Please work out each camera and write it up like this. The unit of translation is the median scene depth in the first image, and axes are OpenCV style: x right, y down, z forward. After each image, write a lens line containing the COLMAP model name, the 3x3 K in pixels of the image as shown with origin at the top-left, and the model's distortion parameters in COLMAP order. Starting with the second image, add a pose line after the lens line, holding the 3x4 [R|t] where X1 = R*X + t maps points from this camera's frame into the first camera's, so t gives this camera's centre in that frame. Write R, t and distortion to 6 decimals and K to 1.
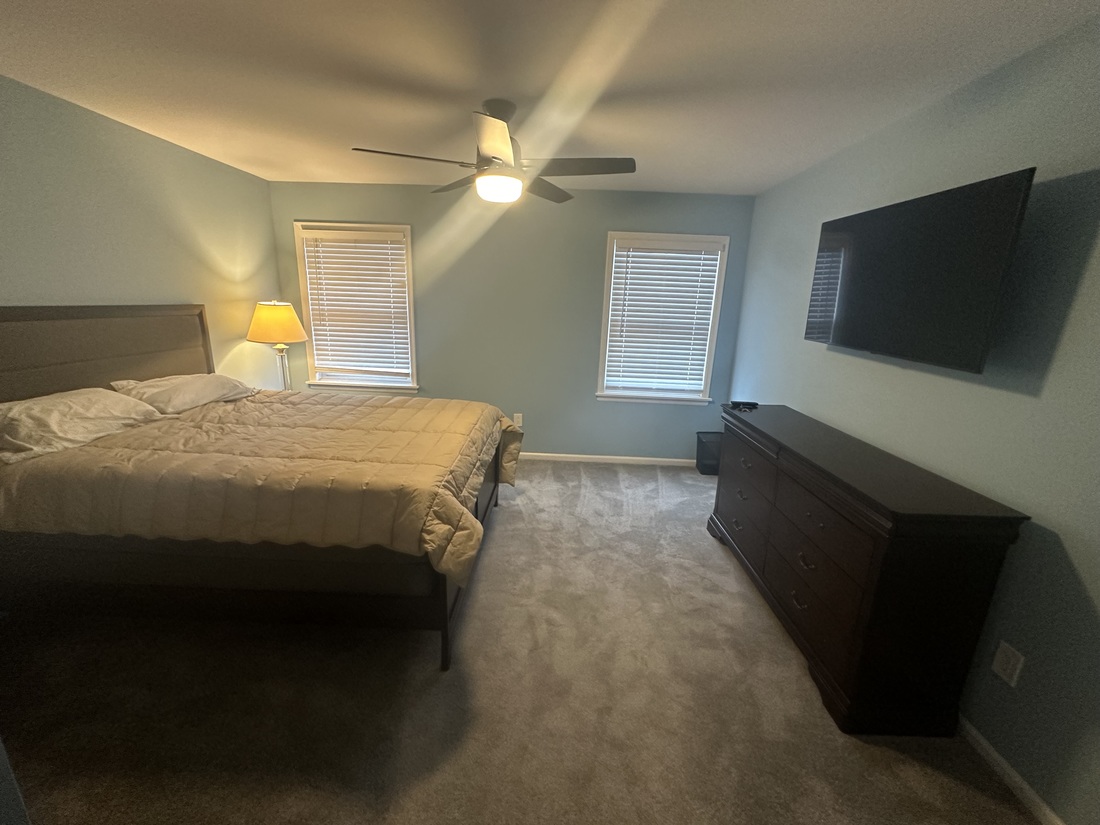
lens RADIAL K [[439.9, 0, 550.0], [0, 439.9, 412.5], [0, 0, 1]] dist [-0.002581, 0.000293]
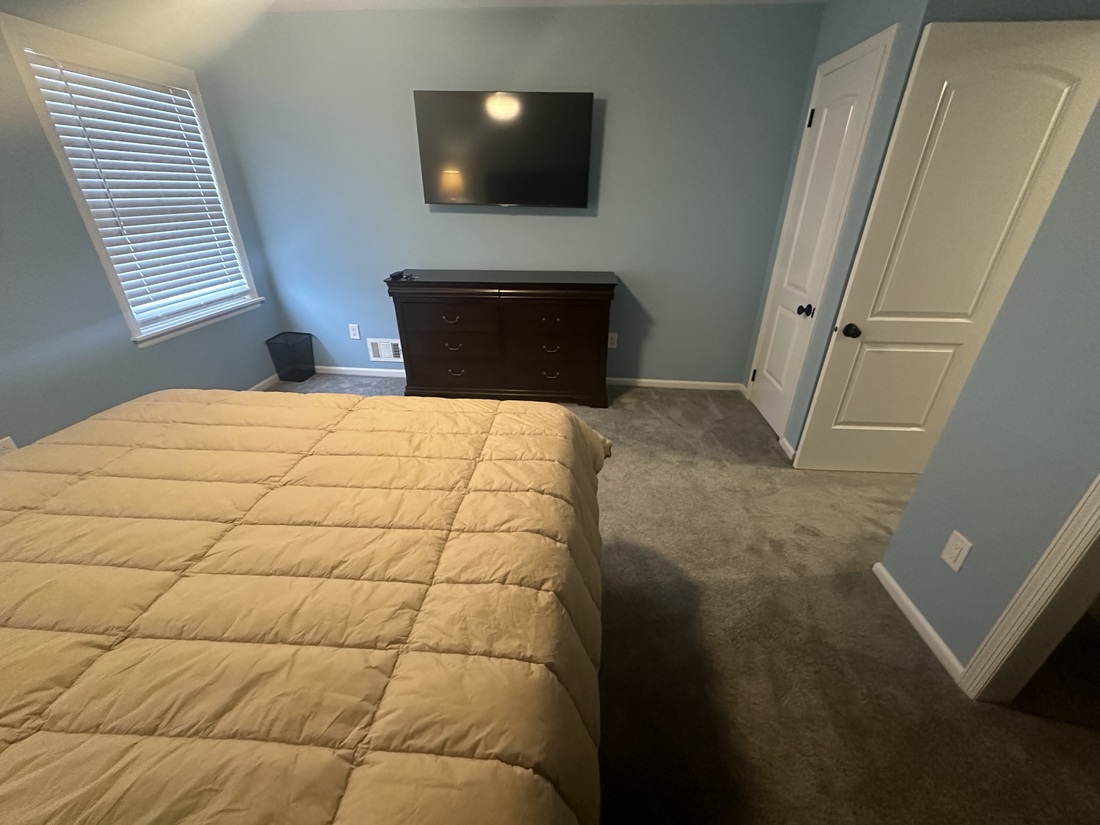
lens RADIAL K [[439.9, 0, 550.0], [0, 439.9, 412.5], [0, 0, 1]] dist [-0.002581, 0.000293]
pose [[0.045120, -0.482747, 0.874597, -0.452469], [0.245119, 0.854074, 0.458774, -0.095171], [-0.968442, 0.193681, 0.156867, 0.390092]]
